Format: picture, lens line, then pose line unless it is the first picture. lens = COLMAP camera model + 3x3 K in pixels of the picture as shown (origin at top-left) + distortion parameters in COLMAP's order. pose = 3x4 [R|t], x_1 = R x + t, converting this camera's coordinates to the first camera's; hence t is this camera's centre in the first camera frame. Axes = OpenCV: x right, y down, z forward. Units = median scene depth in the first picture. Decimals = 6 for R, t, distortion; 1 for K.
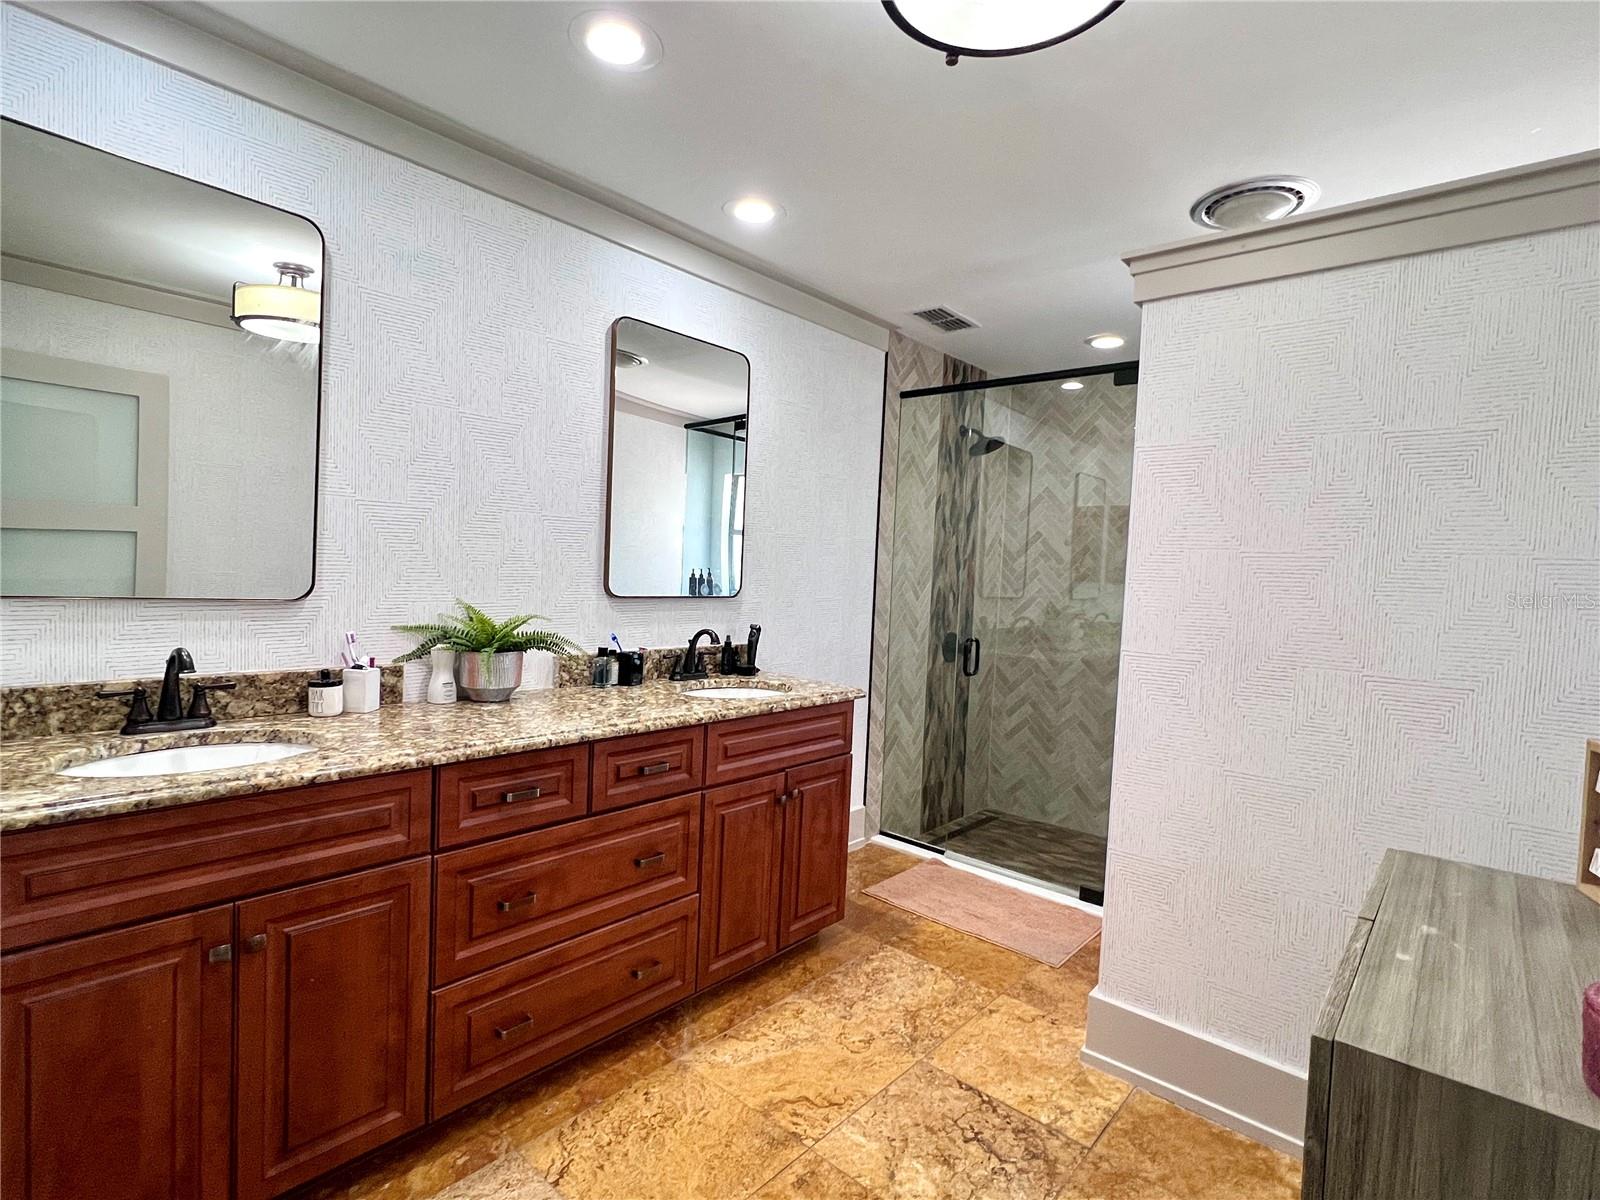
lens RADIAL K [[787.6, 0, 797.9], [0, 787.6, 599.0], [0, 0, 1]] dist [-0.002615, -0.000705]
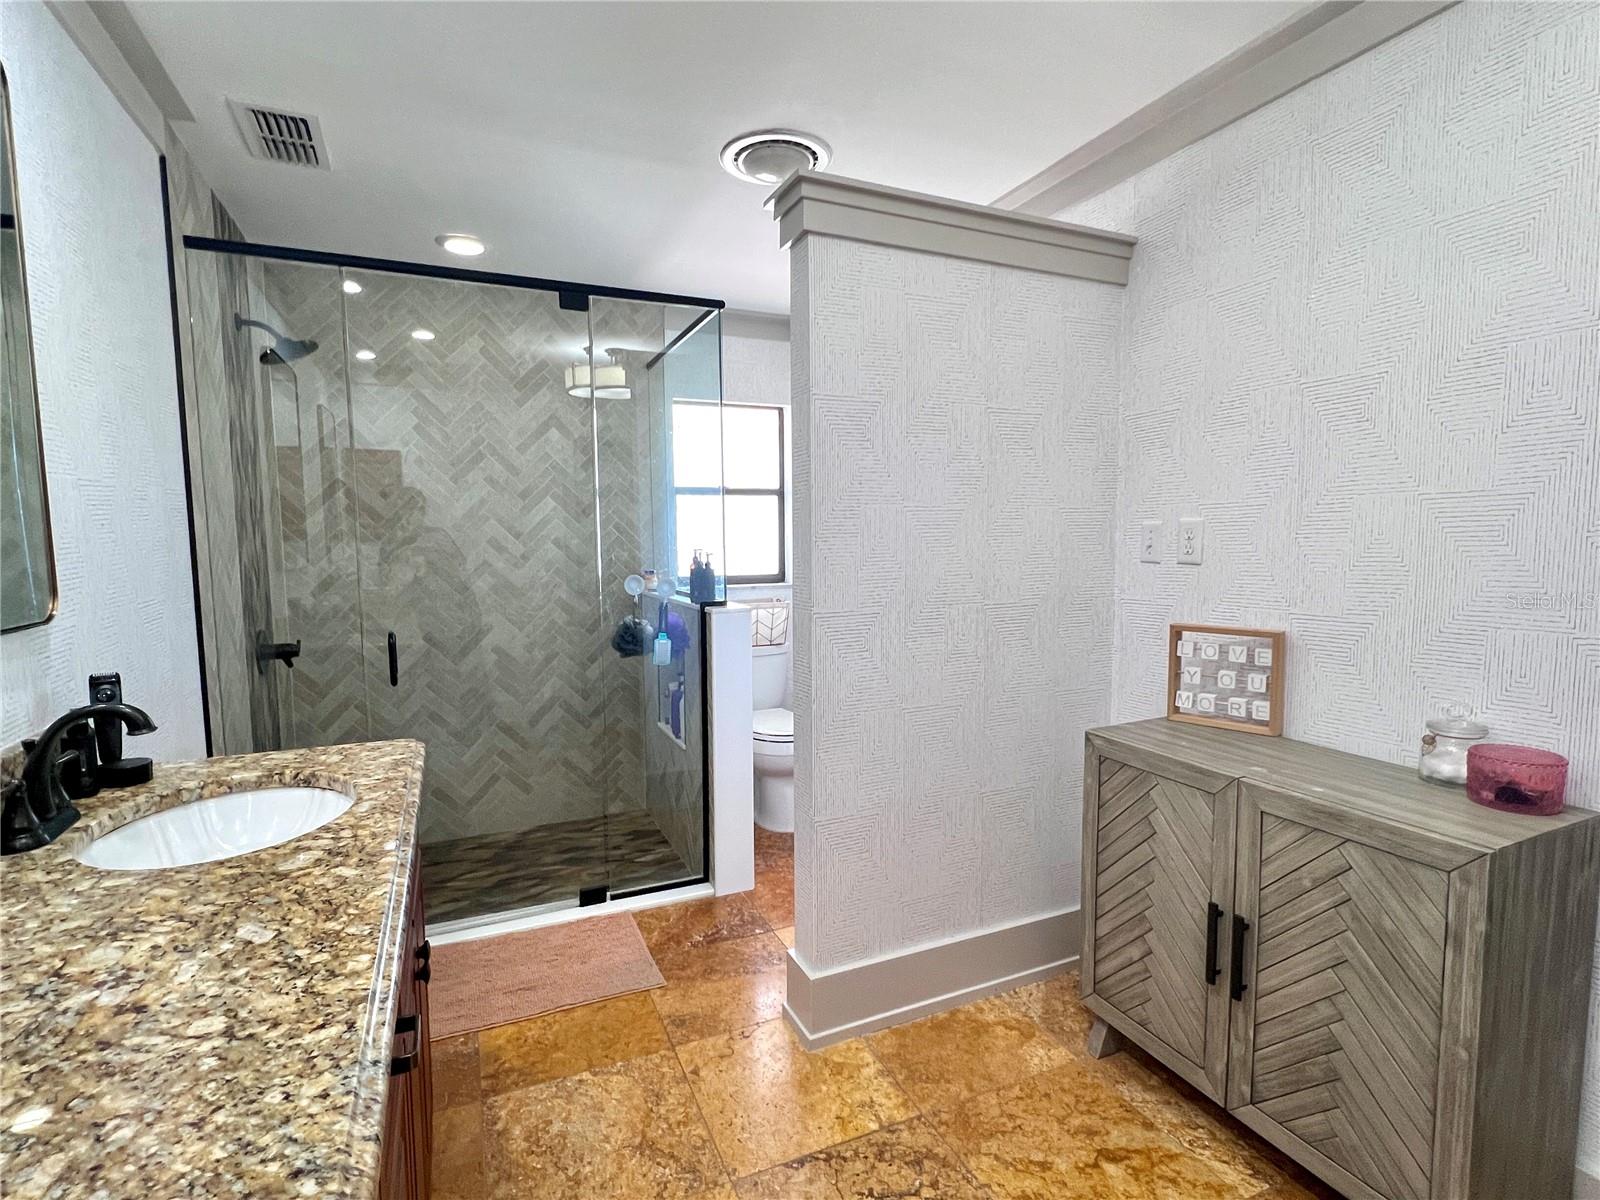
lens RADIAL K [[787.6, 0, 801.4], [0, 787.6, 604.5], [0, 0, 1]] dist [-0.002615, -0.000705]
pose [[0.413067, -0.126296, 0.901901, -0.352815], [0.062085, 0.991938, 0.110470, -0.039833], [-0.908582, 0.010363, 0.417578, 0.503227]]
